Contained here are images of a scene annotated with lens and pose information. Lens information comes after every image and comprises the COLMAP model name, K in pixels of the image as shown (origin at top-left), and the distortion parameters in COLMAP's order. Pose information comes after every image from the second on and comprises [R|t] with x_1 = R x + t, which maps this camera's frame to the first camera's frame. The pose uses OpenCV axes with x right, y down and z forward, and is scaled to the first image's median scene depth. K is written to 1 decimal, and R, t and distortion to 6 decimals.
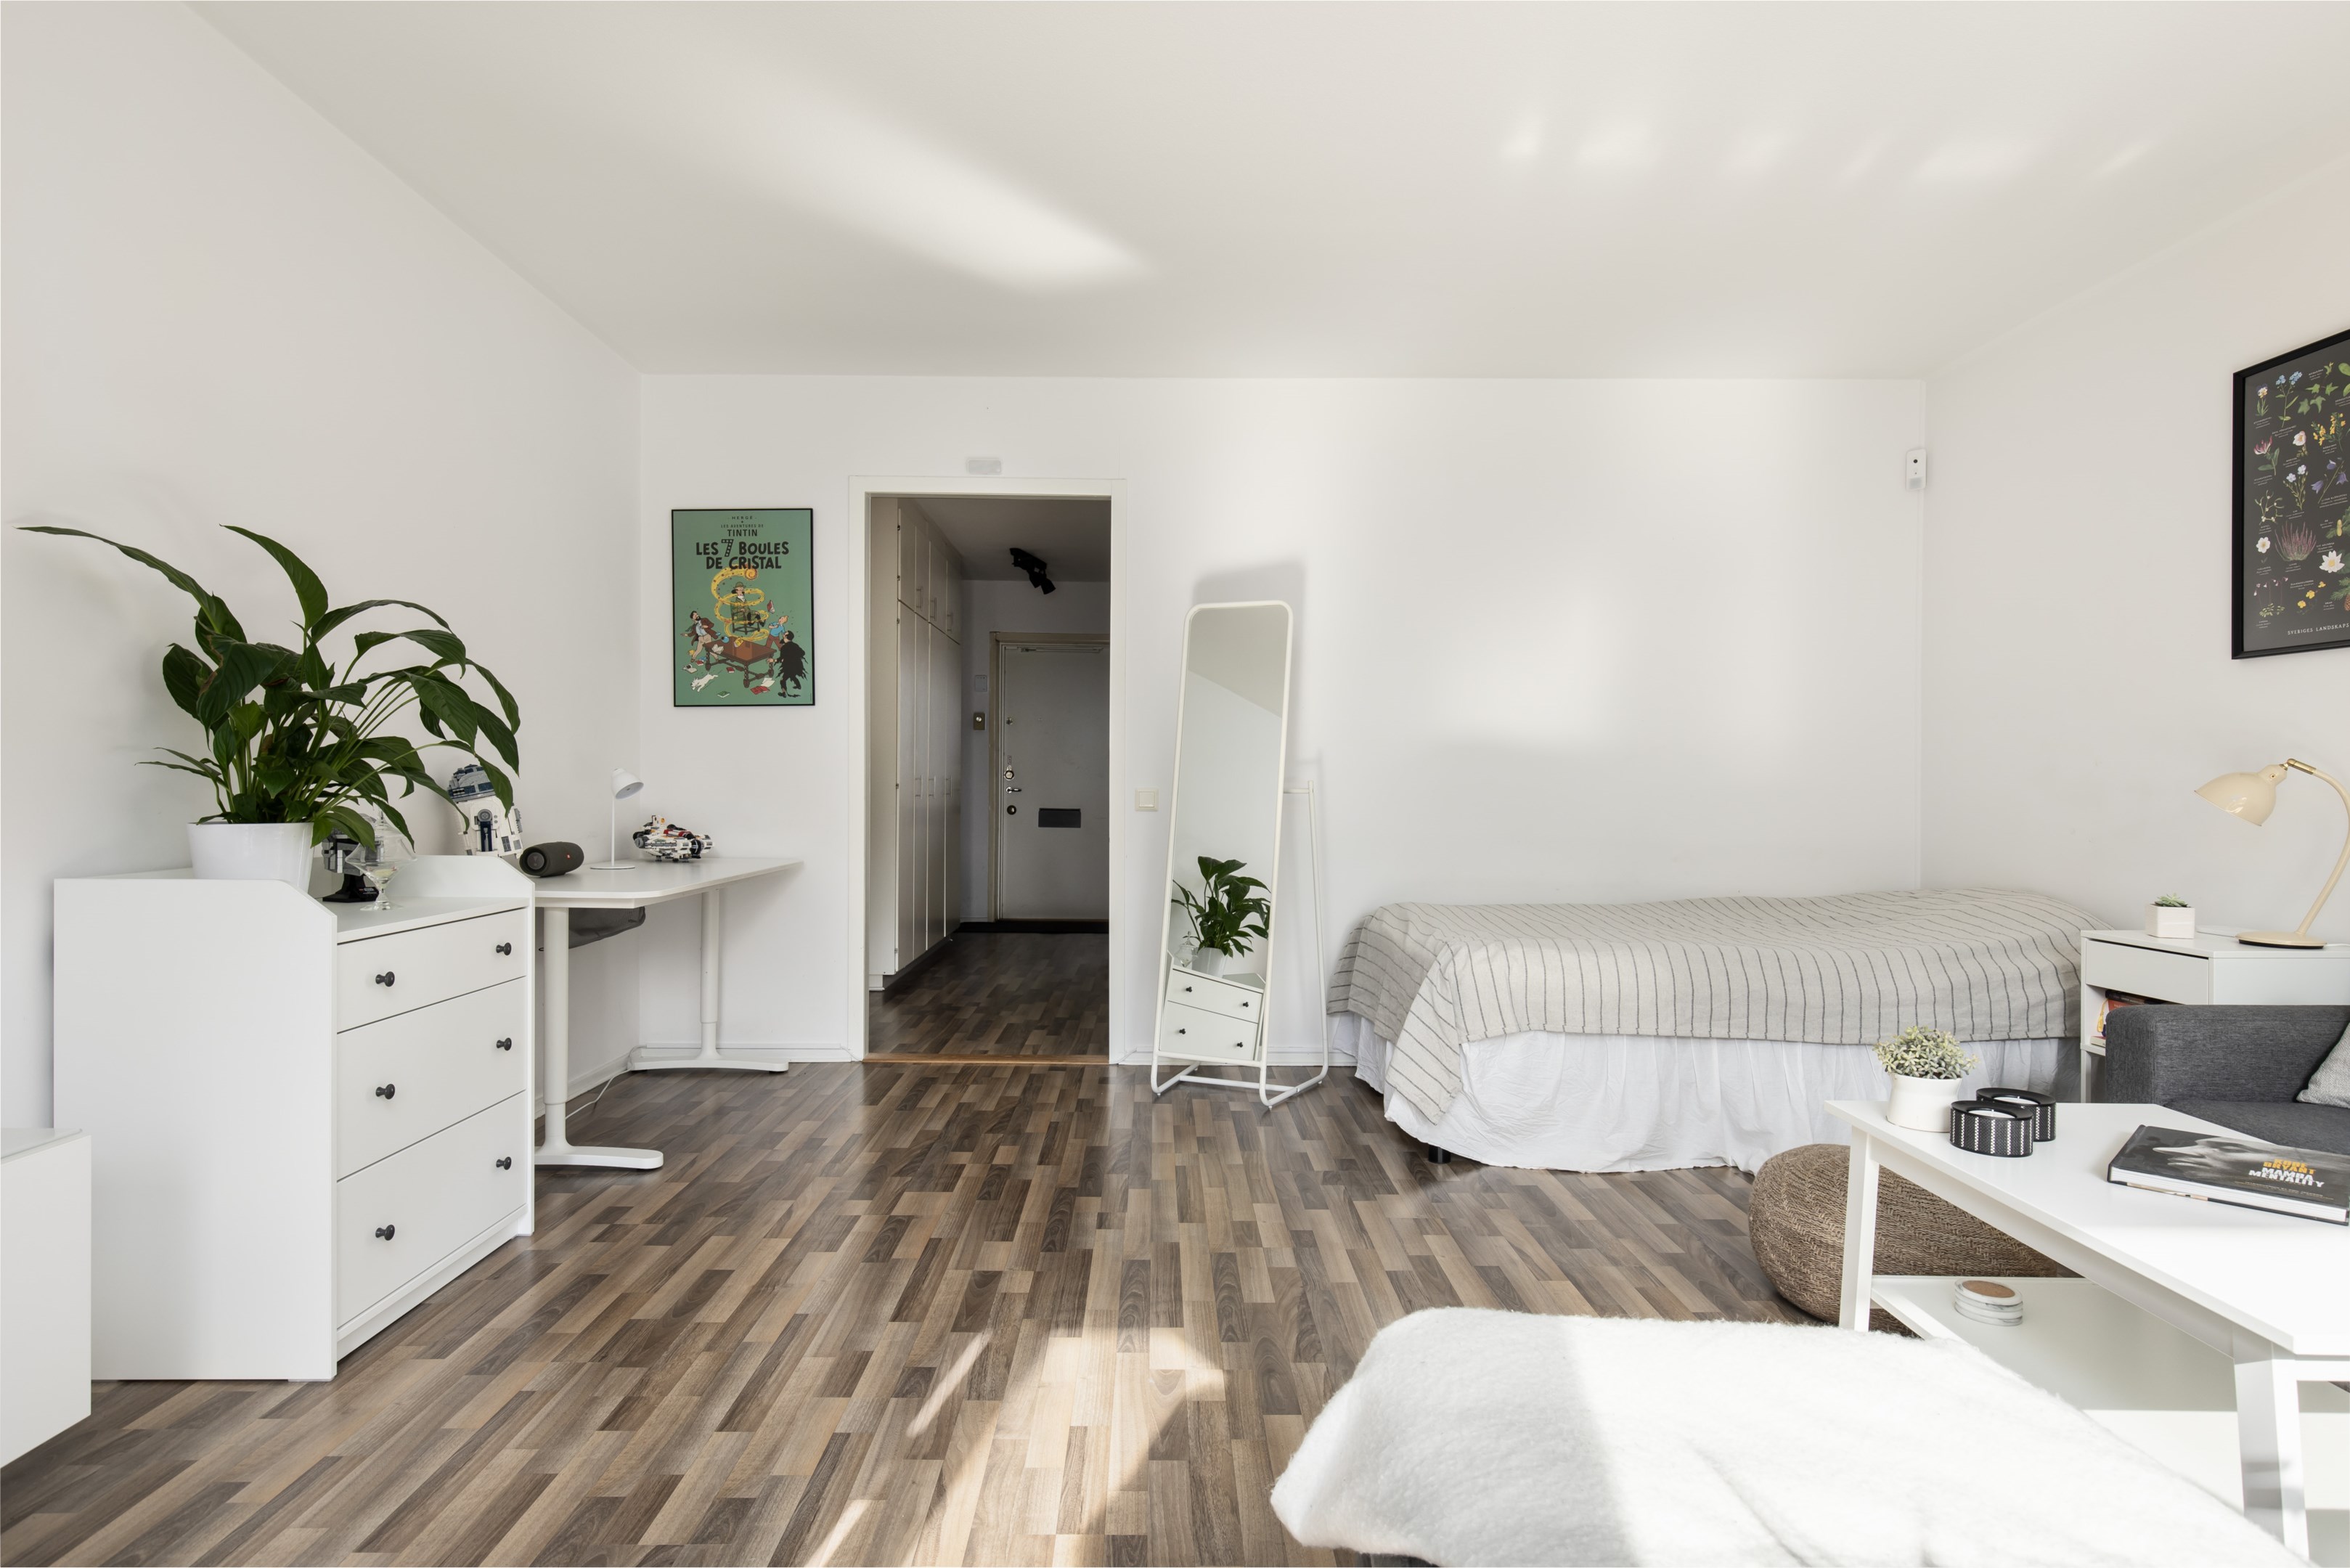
lens RADIAL K [[1247.0, 0, 1175.0], [0, 1247.0, 784.0], [0, 0, 1]] dist [0.000423, 0.000264]
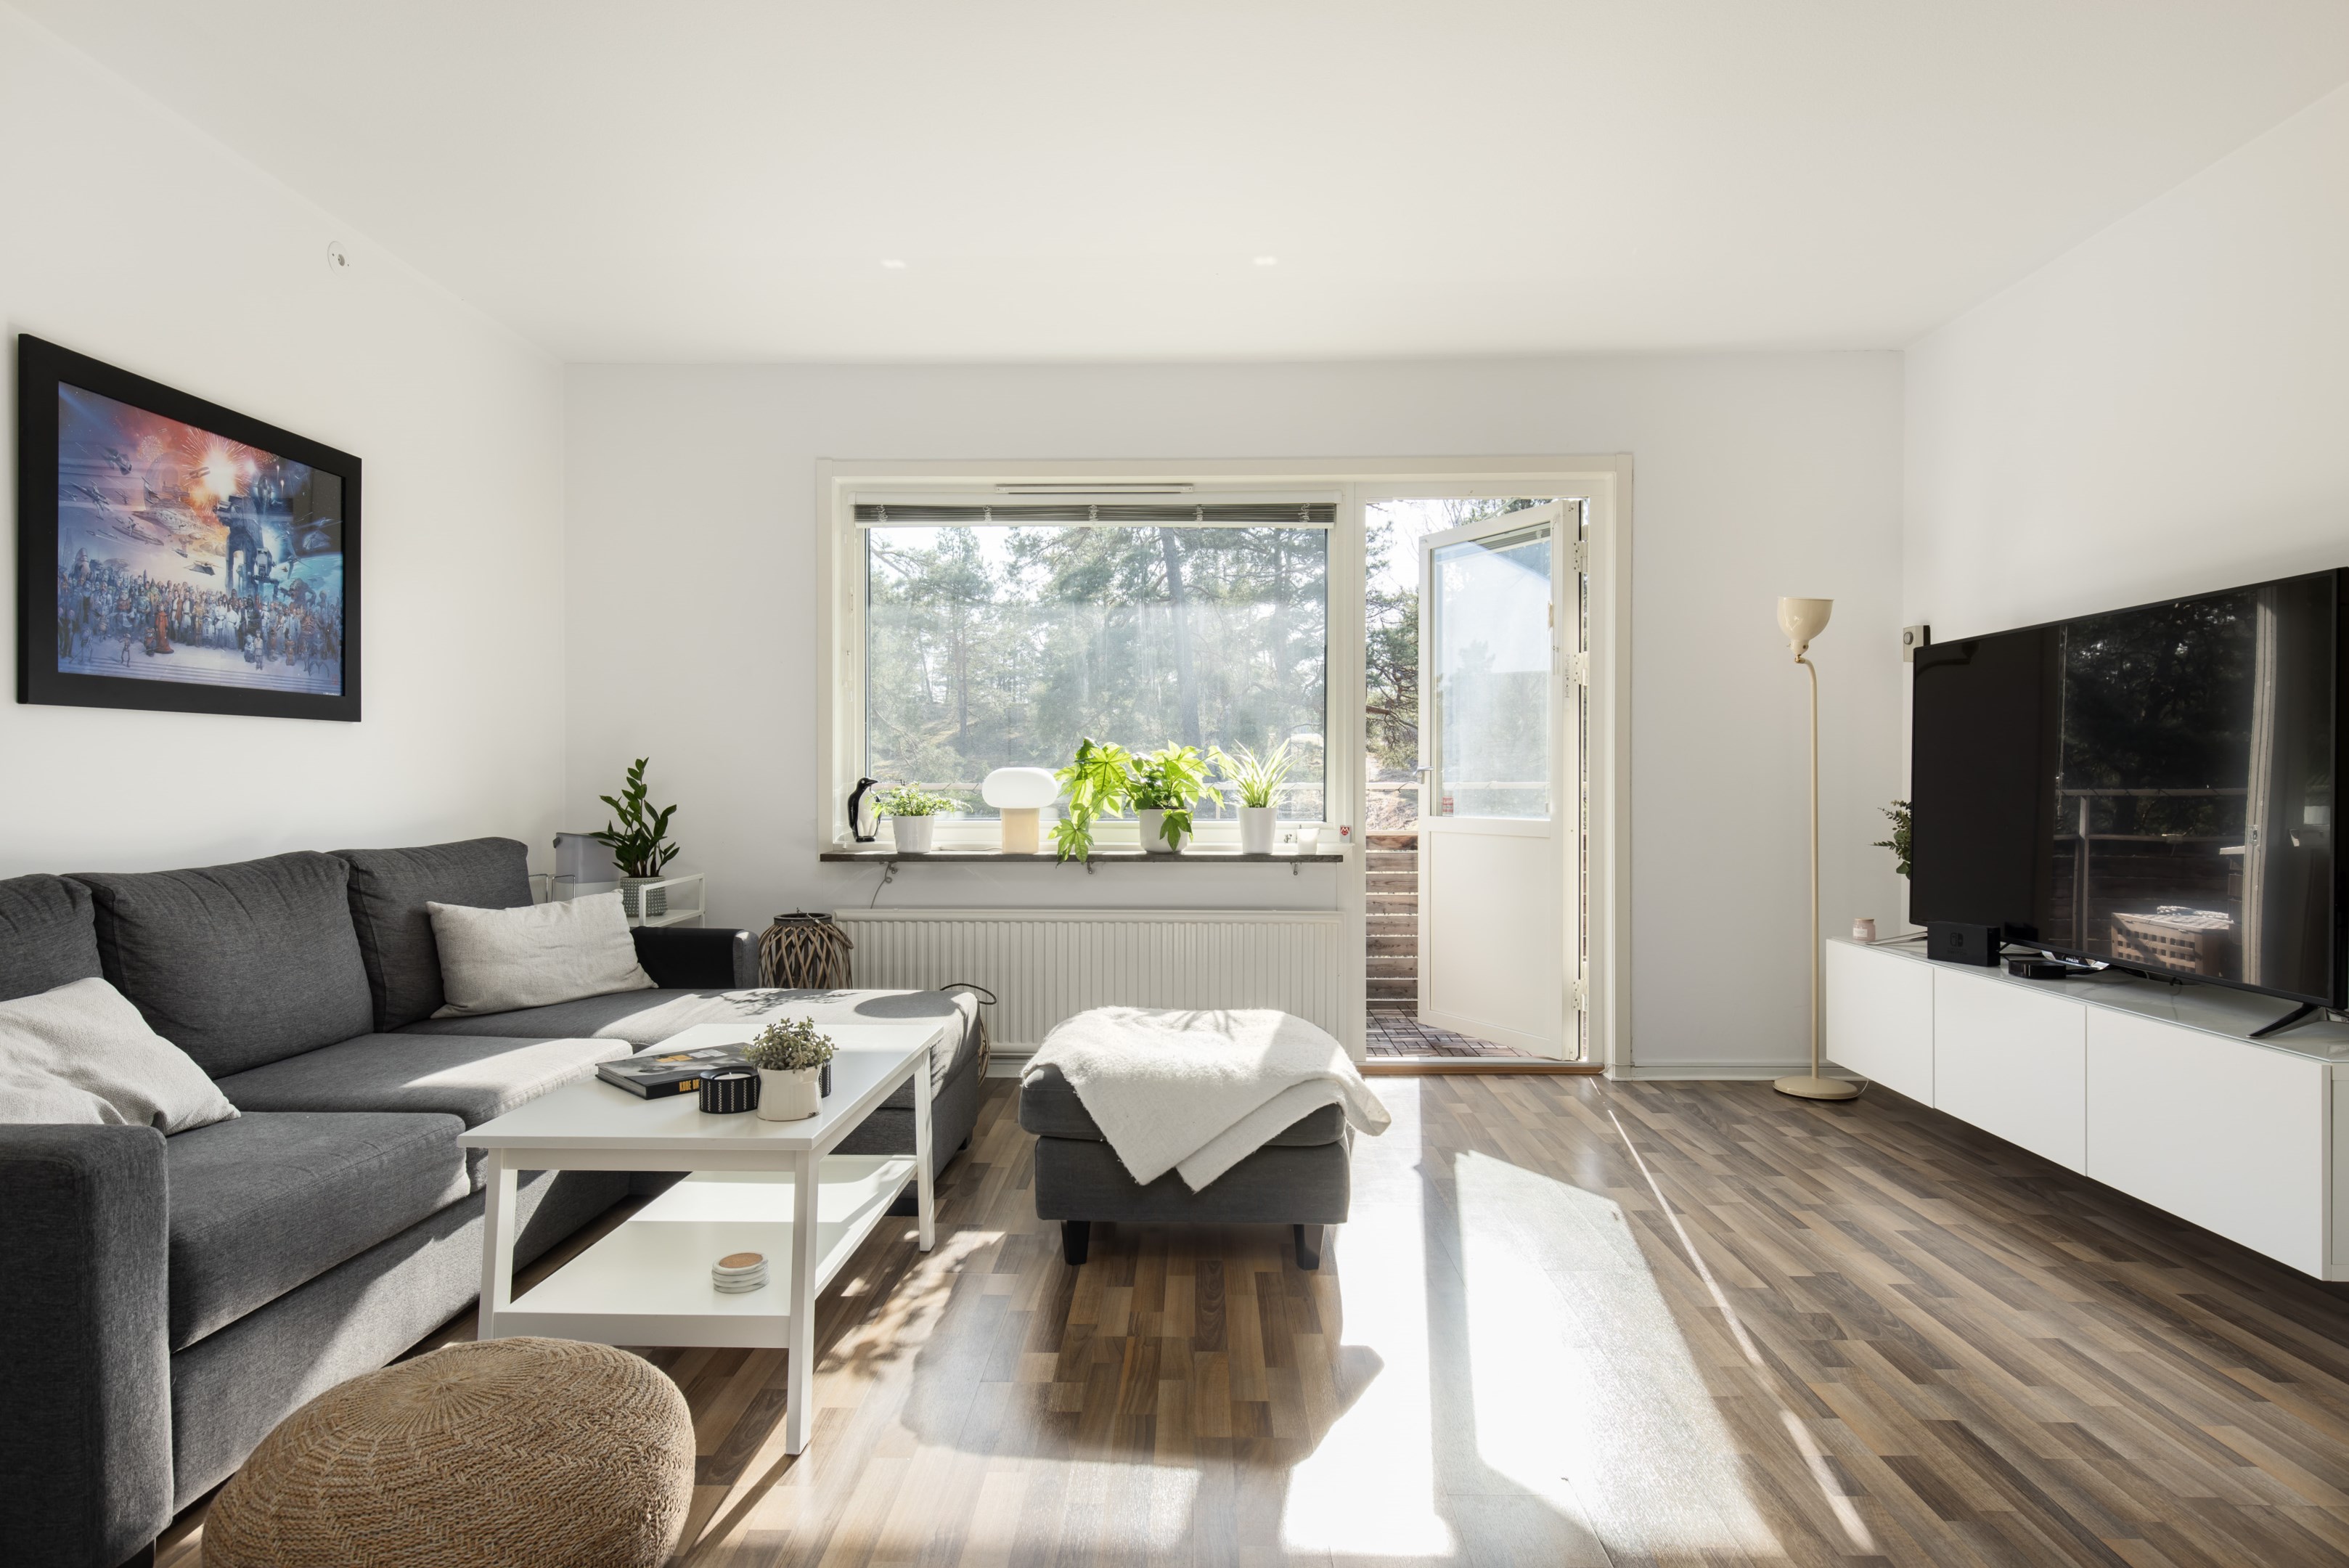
lens RADIAL K [[1246.5, 0, 1174.5], [0, 1246.5, 784.0], [0, 0, 1]] dist [0.000423, 0.000264]
pose [[-0.999221, -0.001460, 0.039428, 0.256067], [-0.001303, 0.999991, 0.004007, -0.014083], [-0.039433, 0.003953, -0.999214, 2.186214]]
